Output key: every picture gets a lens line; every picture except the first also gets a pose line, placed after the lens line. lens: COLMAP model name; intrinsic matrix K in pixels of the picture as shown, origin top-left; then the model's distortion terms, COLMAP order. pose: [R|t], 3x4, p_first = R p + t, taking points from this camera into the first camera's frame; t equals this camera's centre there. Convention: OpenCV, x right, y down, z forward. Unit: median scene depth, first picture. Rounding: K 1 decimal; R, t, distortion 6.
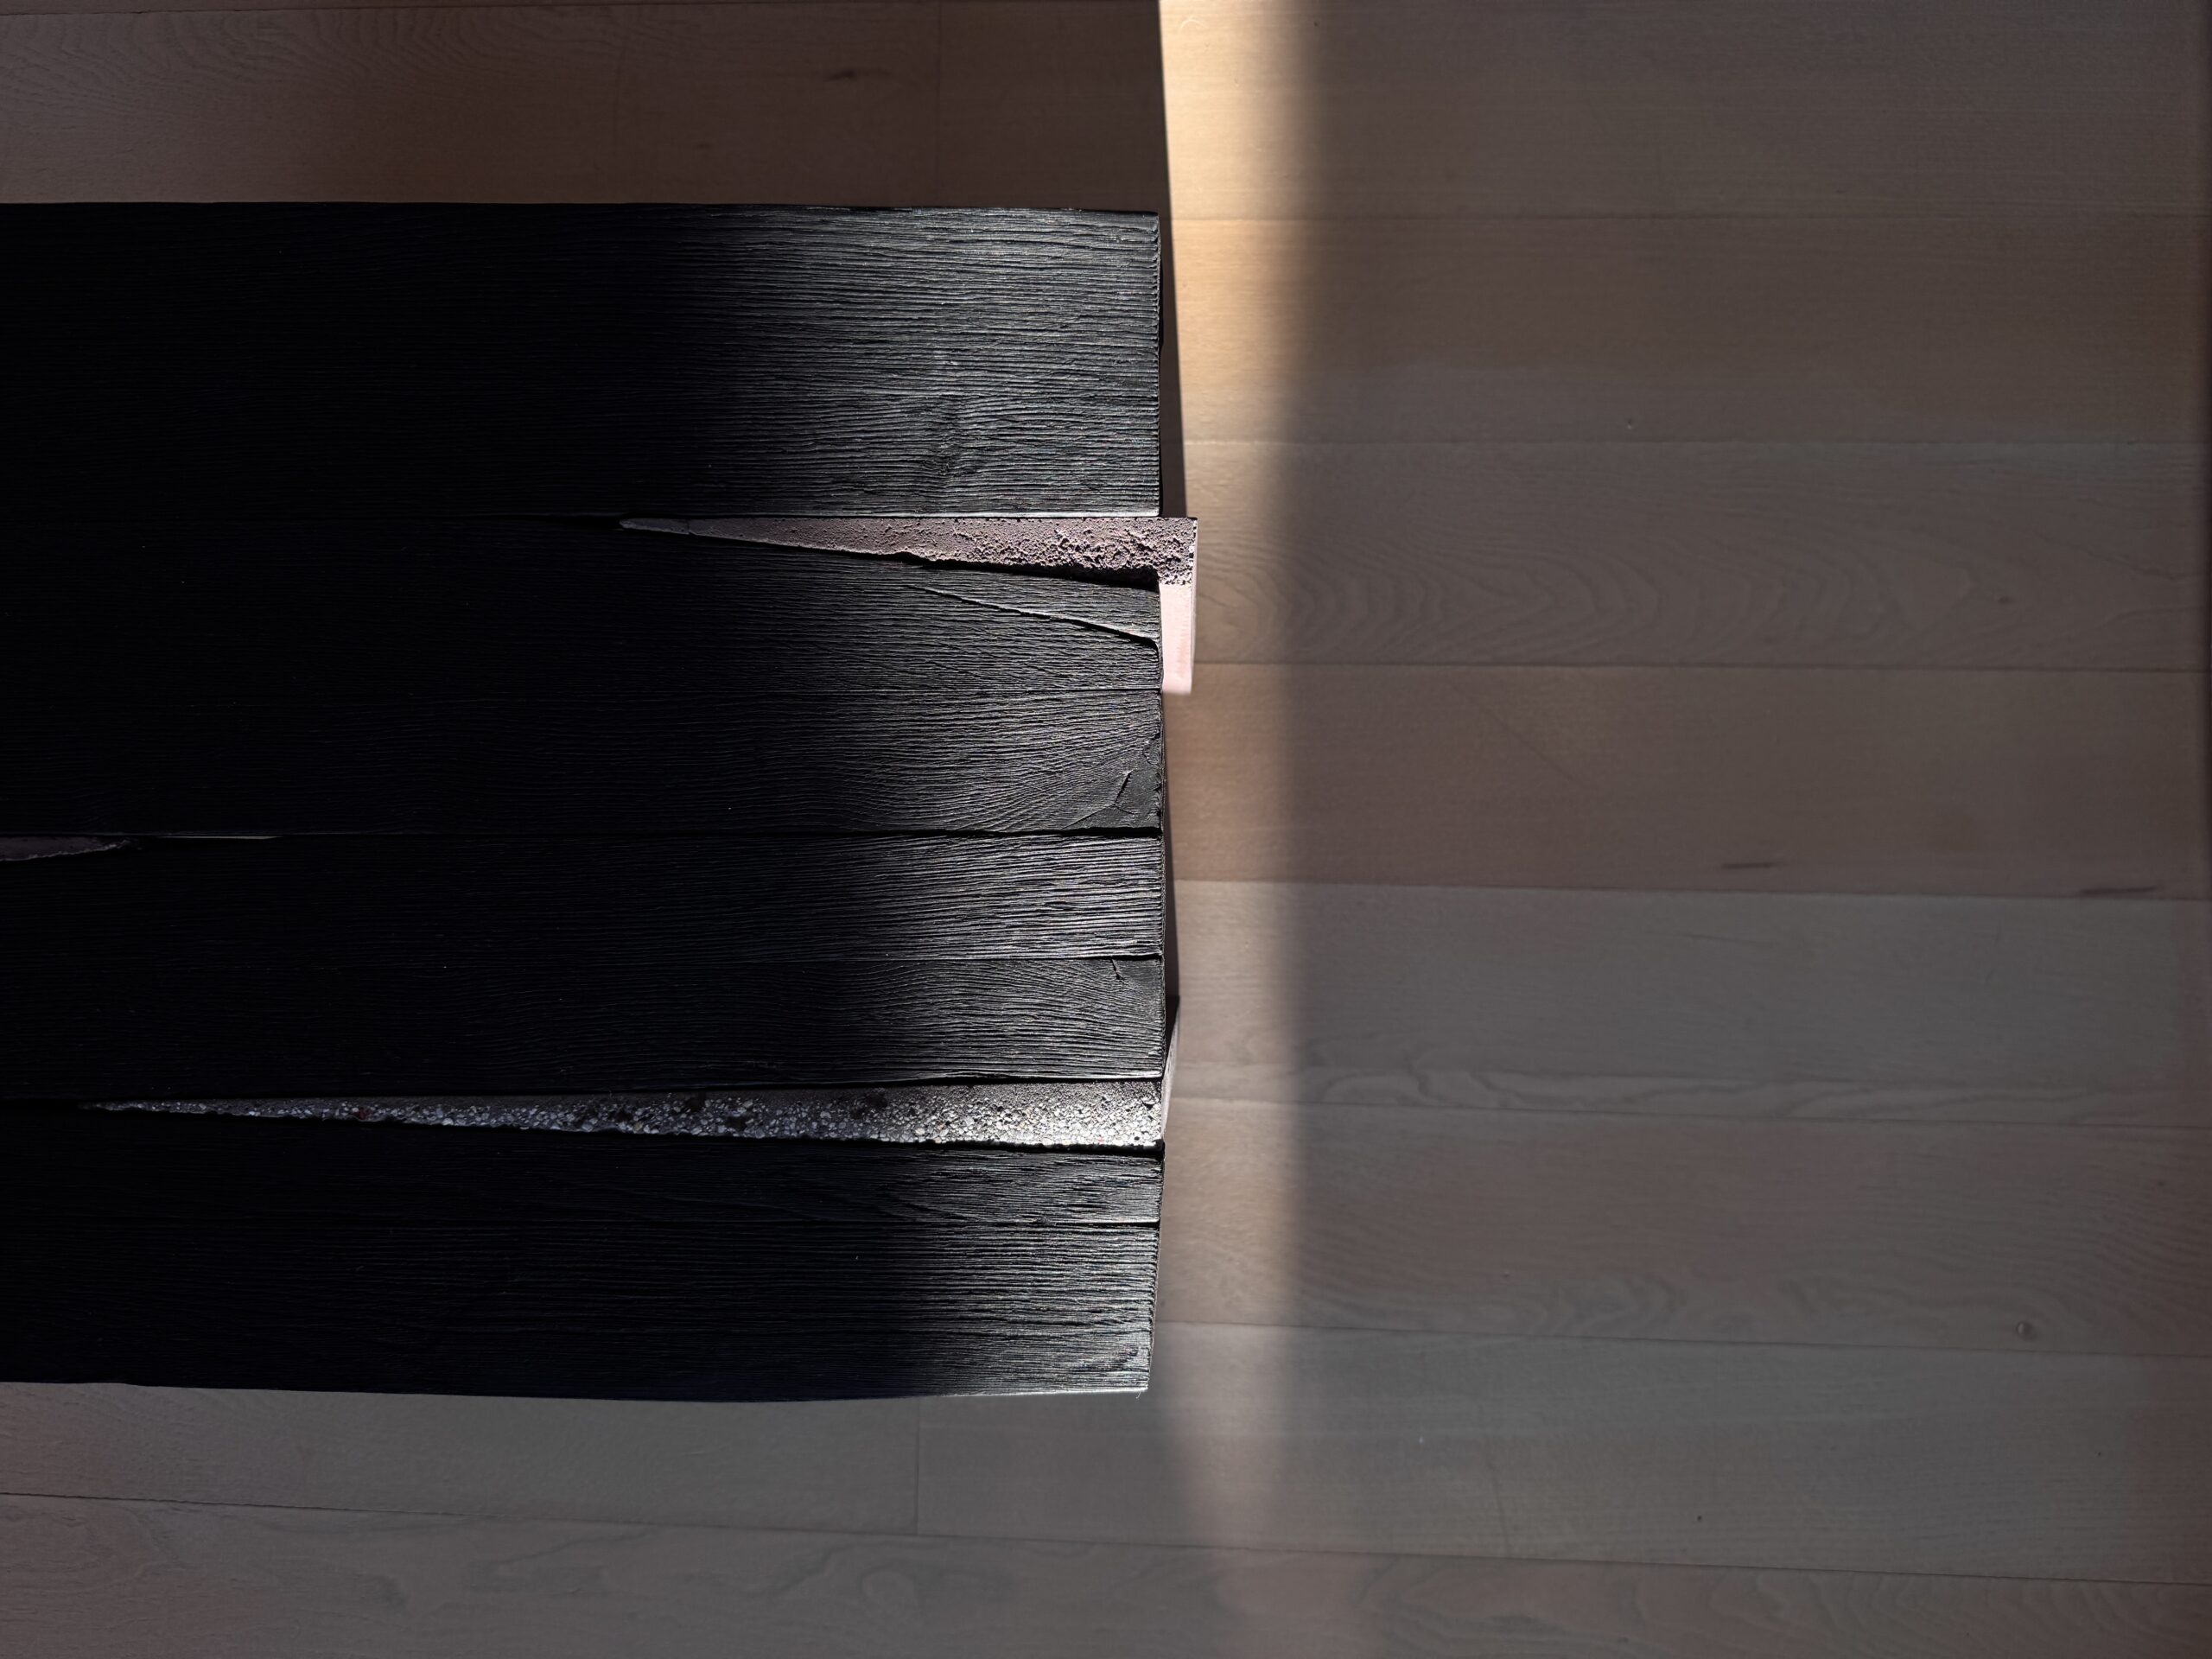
lens RADIAL K [[1575.1, 0, 1106.0], [0, 1575.1, 829.5], [0, 0, 1]] dist [0.049963, -0.094299]
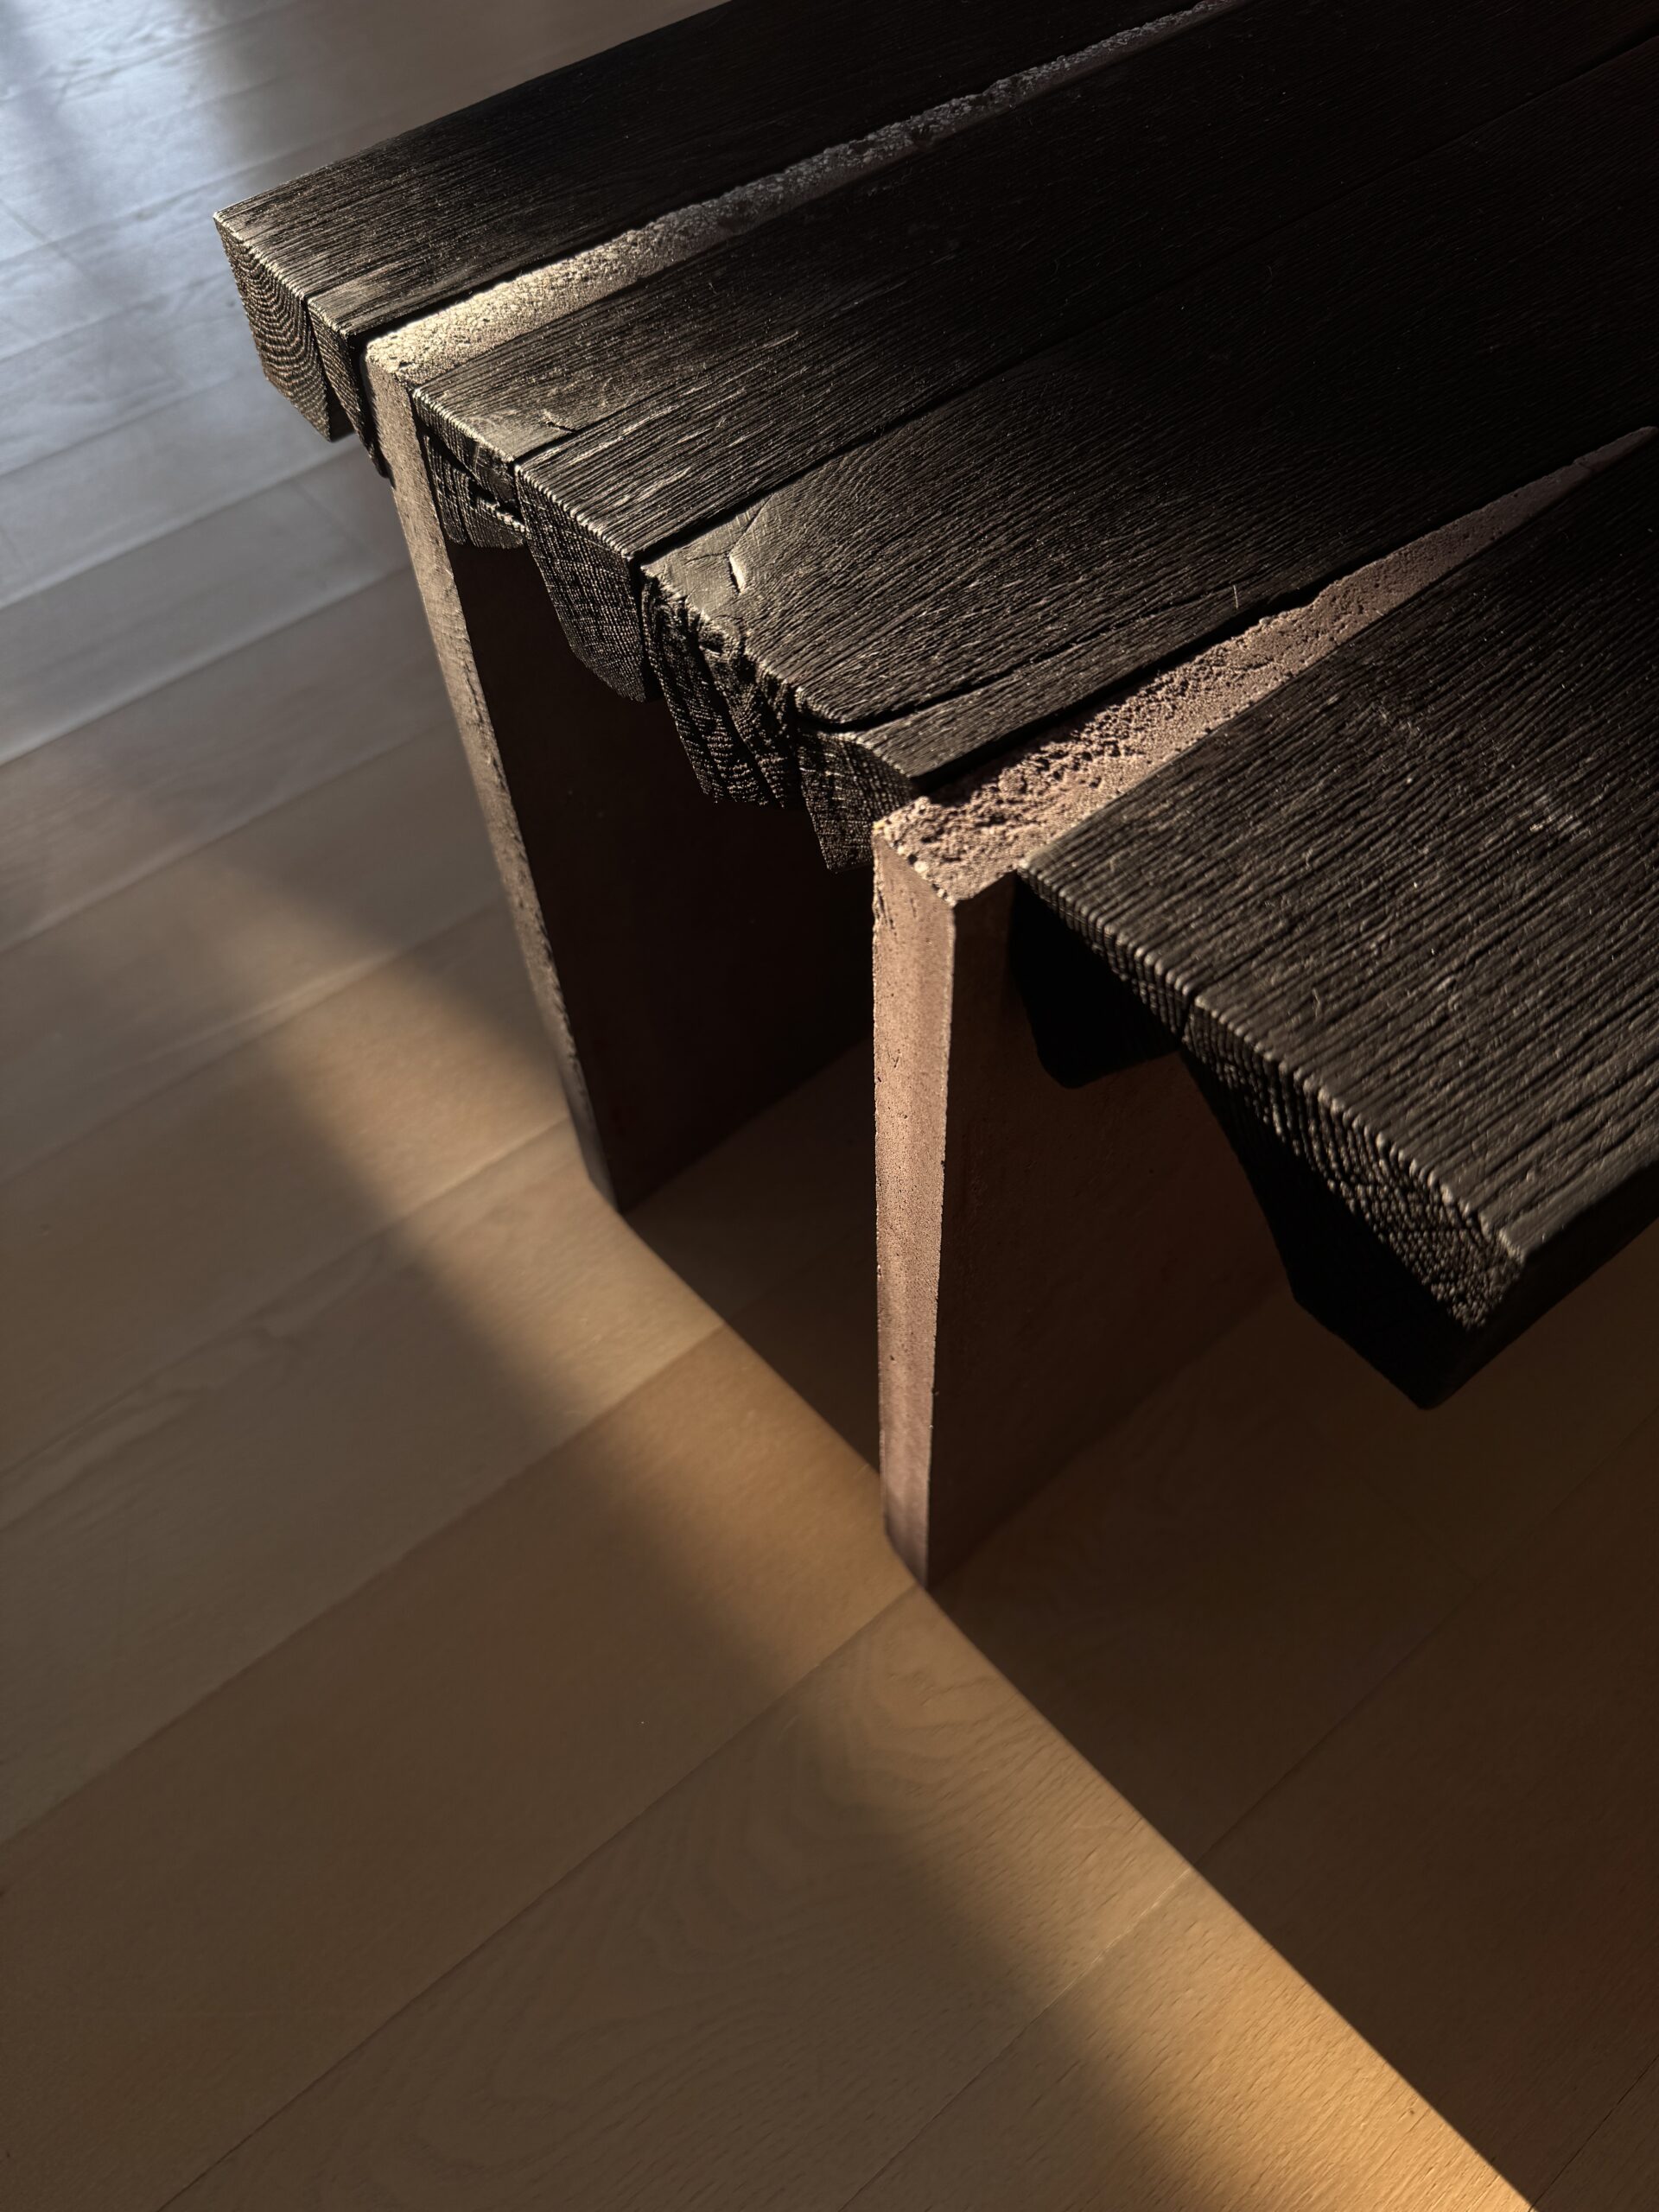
lens RADIAL K [[1618.5, 0, 829.5], [0, 1618.5, 1106.0], [0, 0, 1]] dist [-0.048346, -0.001993]
pose [[-0.763263, 0.573753, -0.297047, 0.266152], [-0.640063, -0.608846, 0.468643, -0.438666], [0.088030, 0.547827, 0.831947, 0.621004]]
